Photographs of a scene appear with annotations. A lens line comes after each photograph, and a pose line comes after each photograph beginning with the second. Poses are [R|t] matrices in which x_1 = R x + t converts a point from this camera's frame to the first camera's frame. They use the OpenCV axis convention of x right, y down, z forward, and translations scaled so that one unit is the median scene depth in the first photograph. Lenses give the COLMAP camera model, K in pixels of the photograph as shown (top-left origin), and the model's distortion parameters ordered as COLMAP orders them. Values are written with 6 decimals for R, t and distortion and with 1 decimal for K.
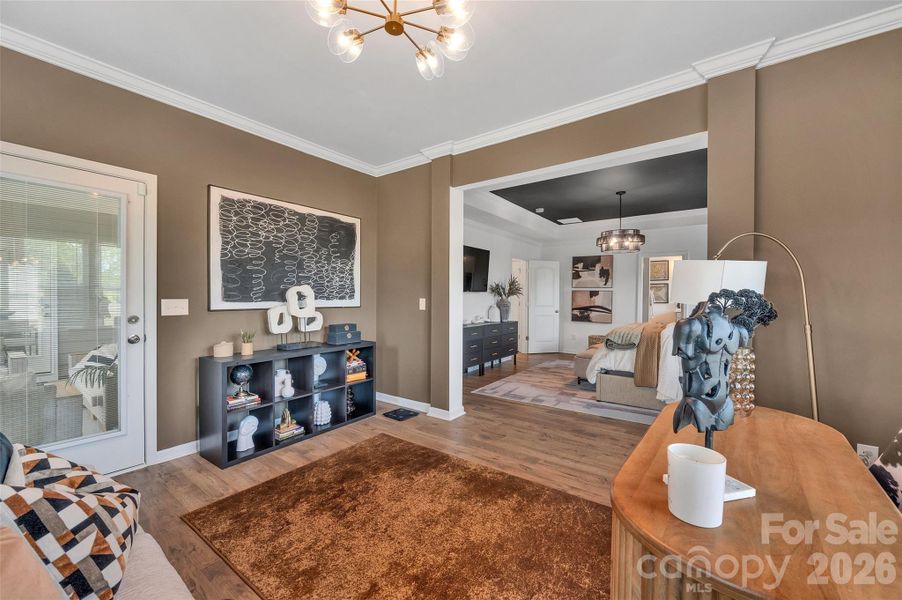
lens RADIAL K [[363.6, 0, 451.0], [0, 363.6, 300.0], [0, 0, 1]] dist [0.000500, 0.000100]
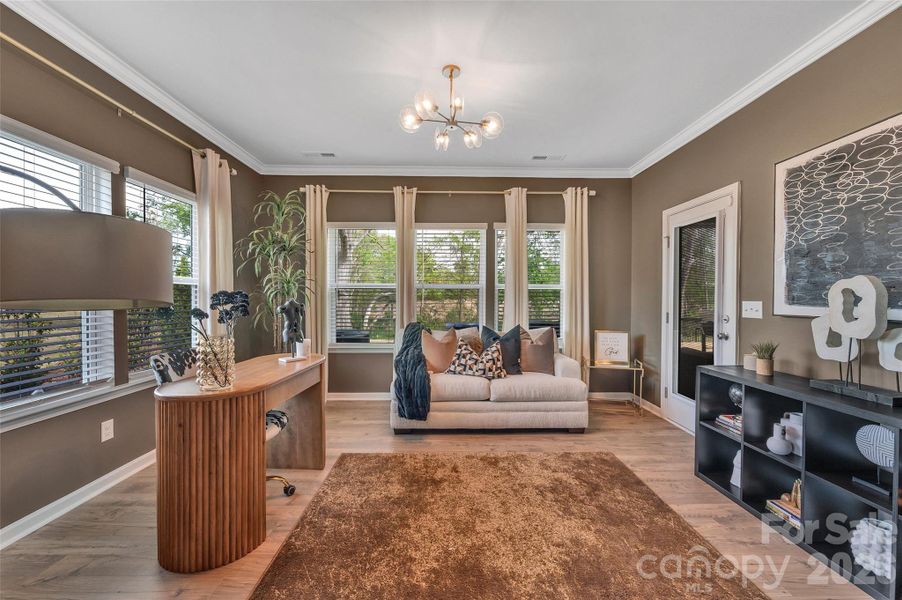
lens RADIAL K [[363.6, 0, 451.0], [0, 363.6, 300.0], [0, 0, 1]] dist [0.000500, 0.000100]
pose [[-0.802068, -0.000971, -0.597232, 0.437819], [-0.010421, 0.999869, 0.012370, -0.008666], [0.597142, 0.016146, -0.801973, 1.262138]]
